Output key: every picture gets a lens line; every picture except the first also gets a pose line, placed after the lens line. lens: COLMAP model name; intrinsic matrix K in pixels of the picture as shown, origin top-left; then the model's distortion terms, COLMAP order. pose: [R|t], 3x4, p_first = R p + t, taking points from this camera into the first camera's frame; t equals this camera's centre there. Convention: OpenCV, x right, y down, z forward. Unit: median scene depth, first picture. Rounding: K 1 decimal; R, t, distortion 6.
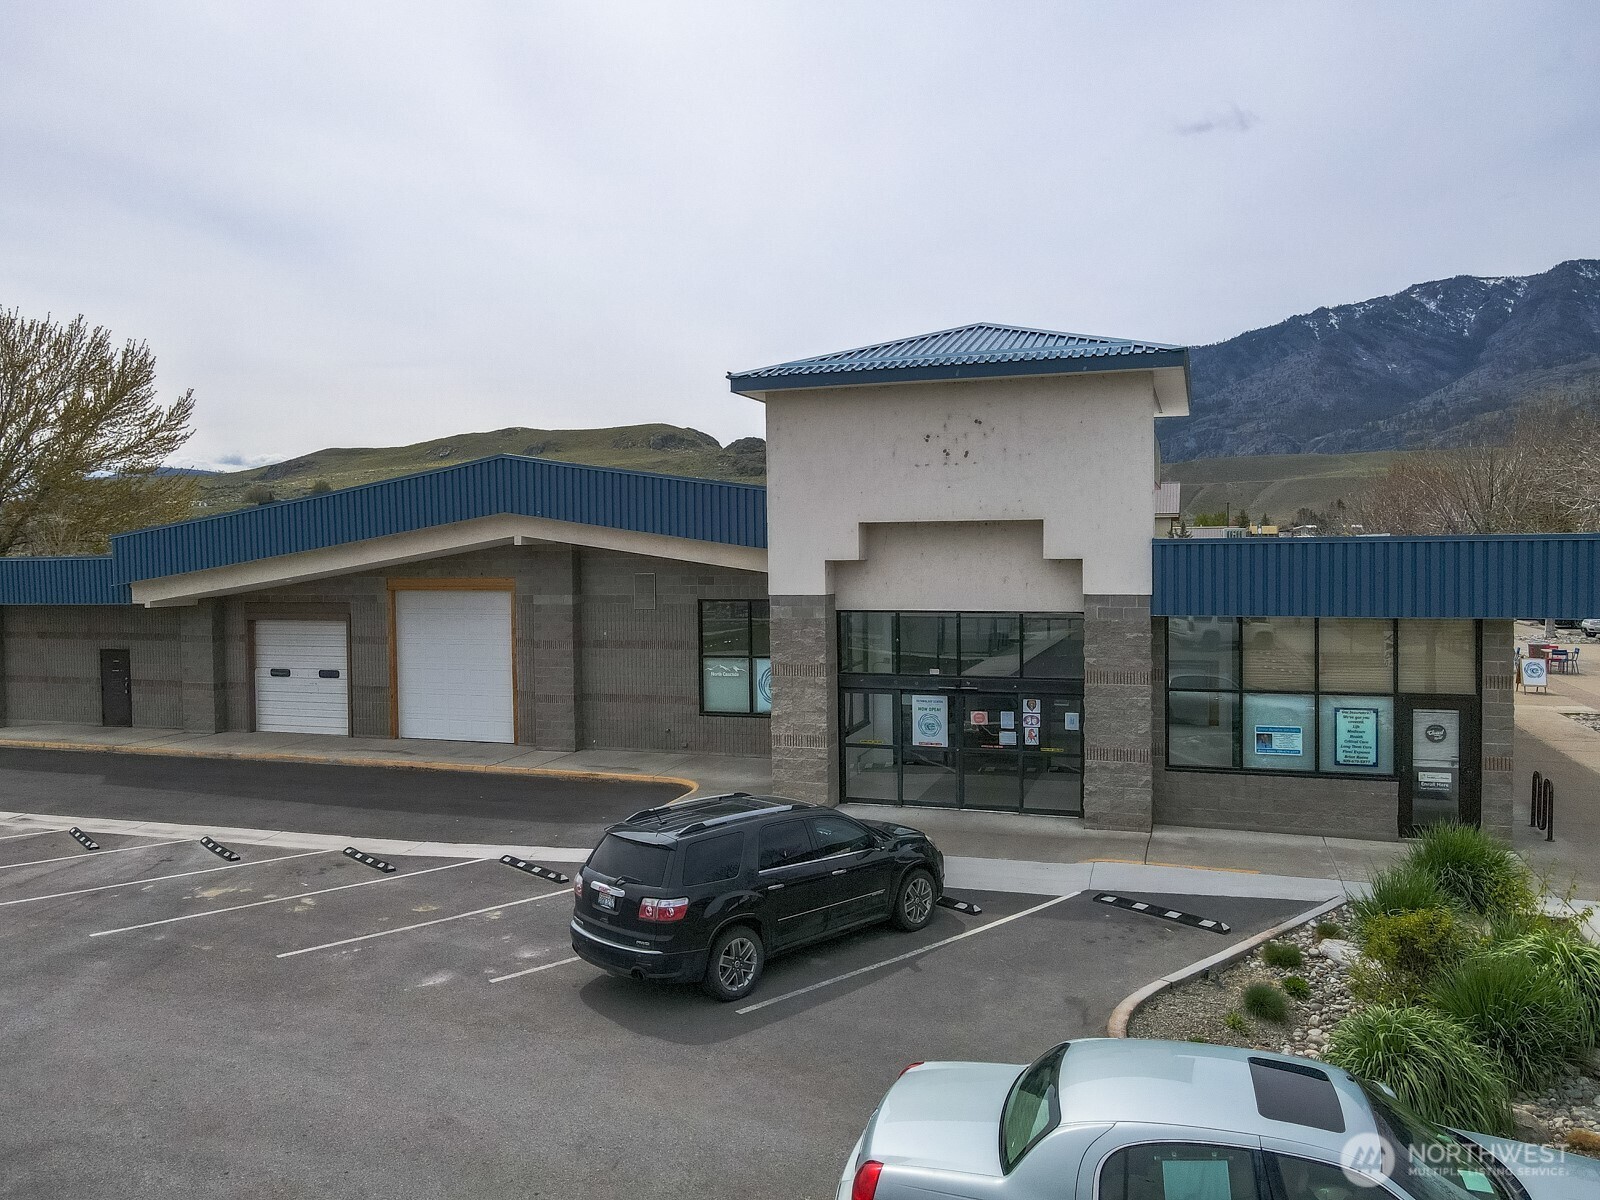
lens RADIAL K [[1178.9, 0, 783.4], [0, 1178.9, 595.1], [0, 0, 1]] dist [0.006399, 0.002404]
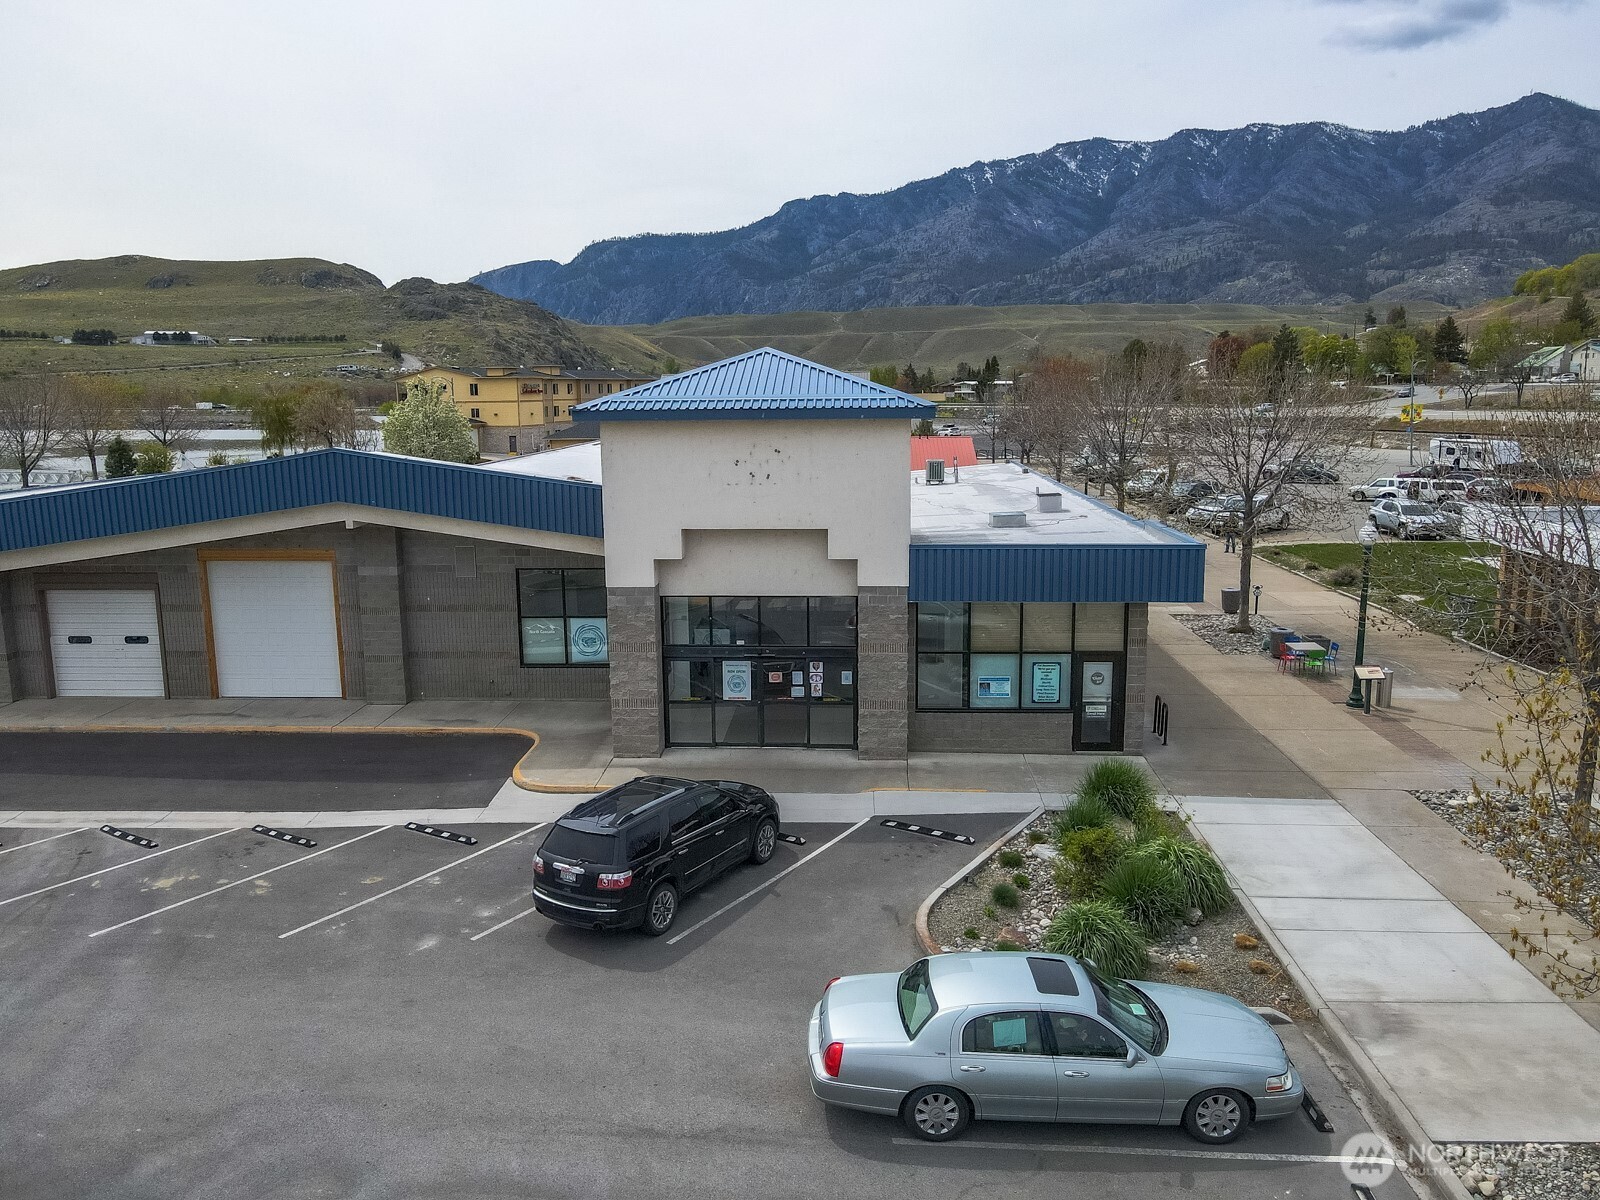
lens RADIAL K [[1178.9, 0, 786.7], [0, 1178.9, 593.6], [0, 0, 1]] dist [0.006399, 0.002404]
pose [[0.963487, -0.044119, 0.264096, -0.159331], [0.009802, 0.991482, 0.129874, -0.154392], [-0.267576, -0.122543, 0.955712, -0.217695]]
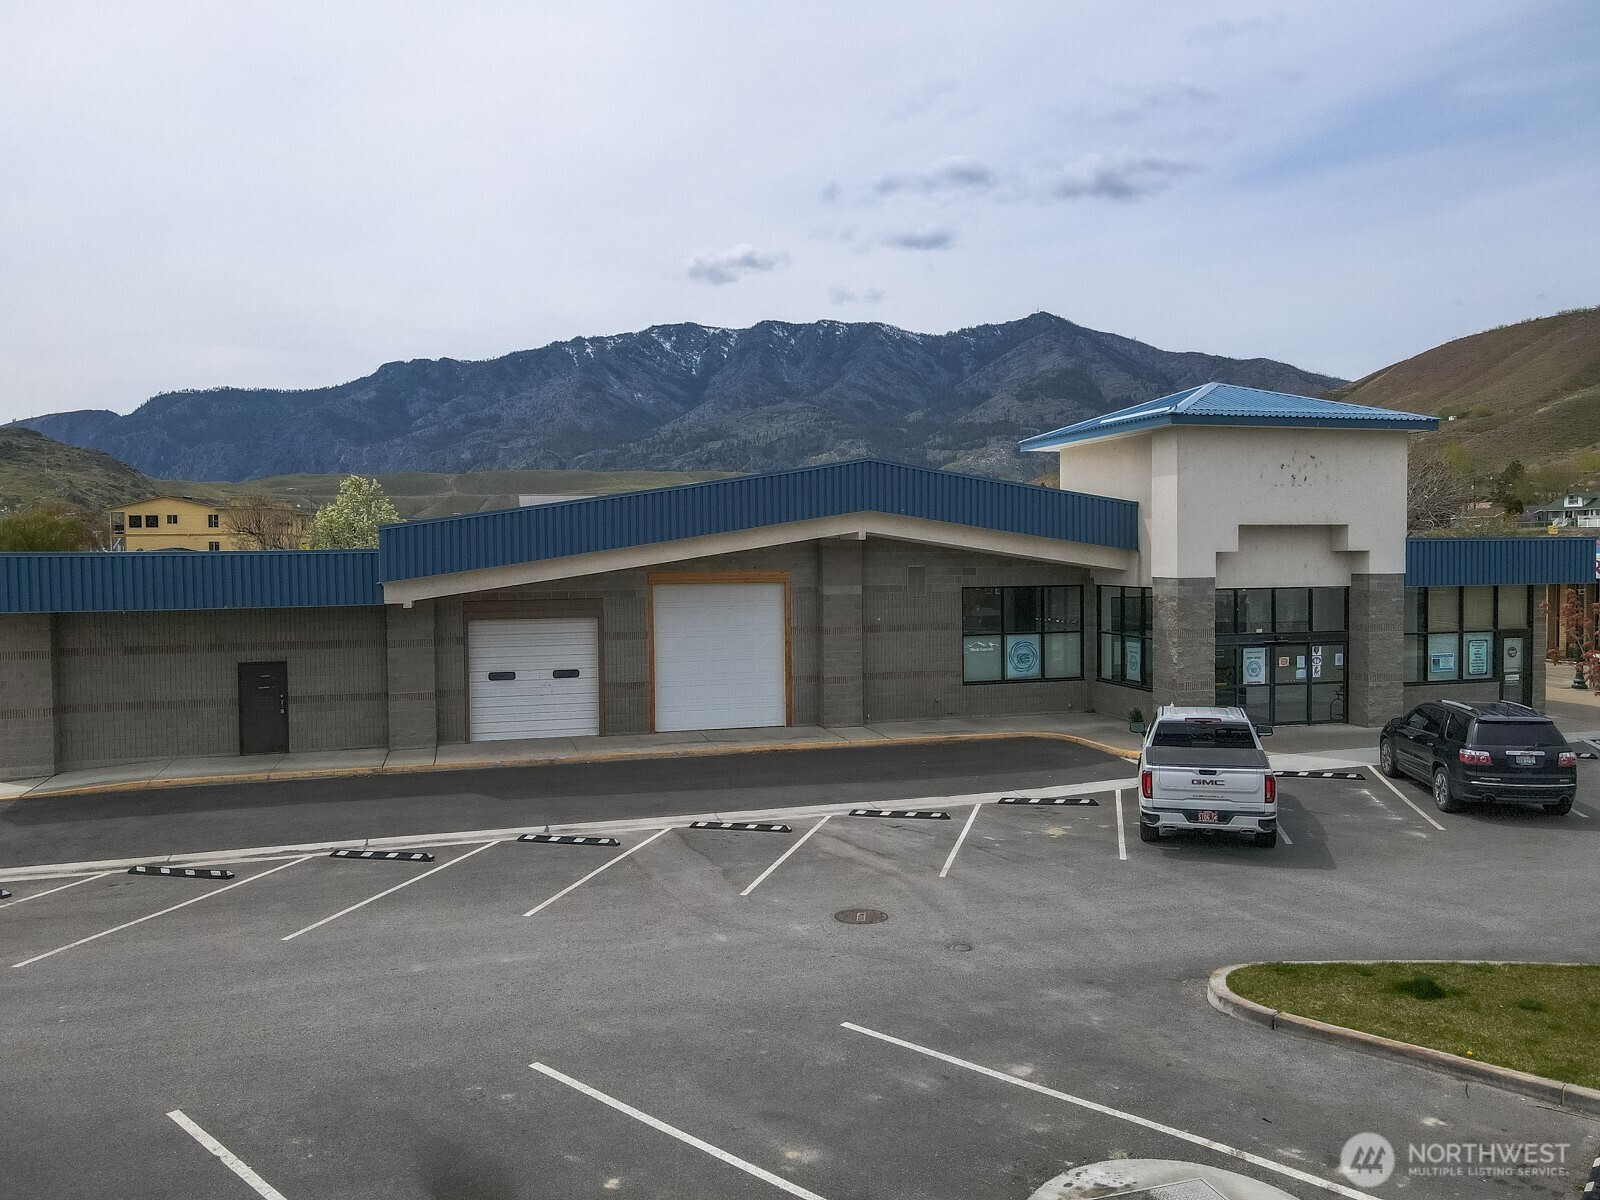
lens RADIAL K [[1178.9, 0, 792.0], [0, 1178.9, 588.1], [0, 0, 1]] dist [0.006399, 0.002404]
pose [[0.819552, -0.013347, 0.572849, -1.169726], [0.021149, 0.999752, -0.006963, 0.011989], [-0.572614, 0.017822, 0.819631, 0.164912]]
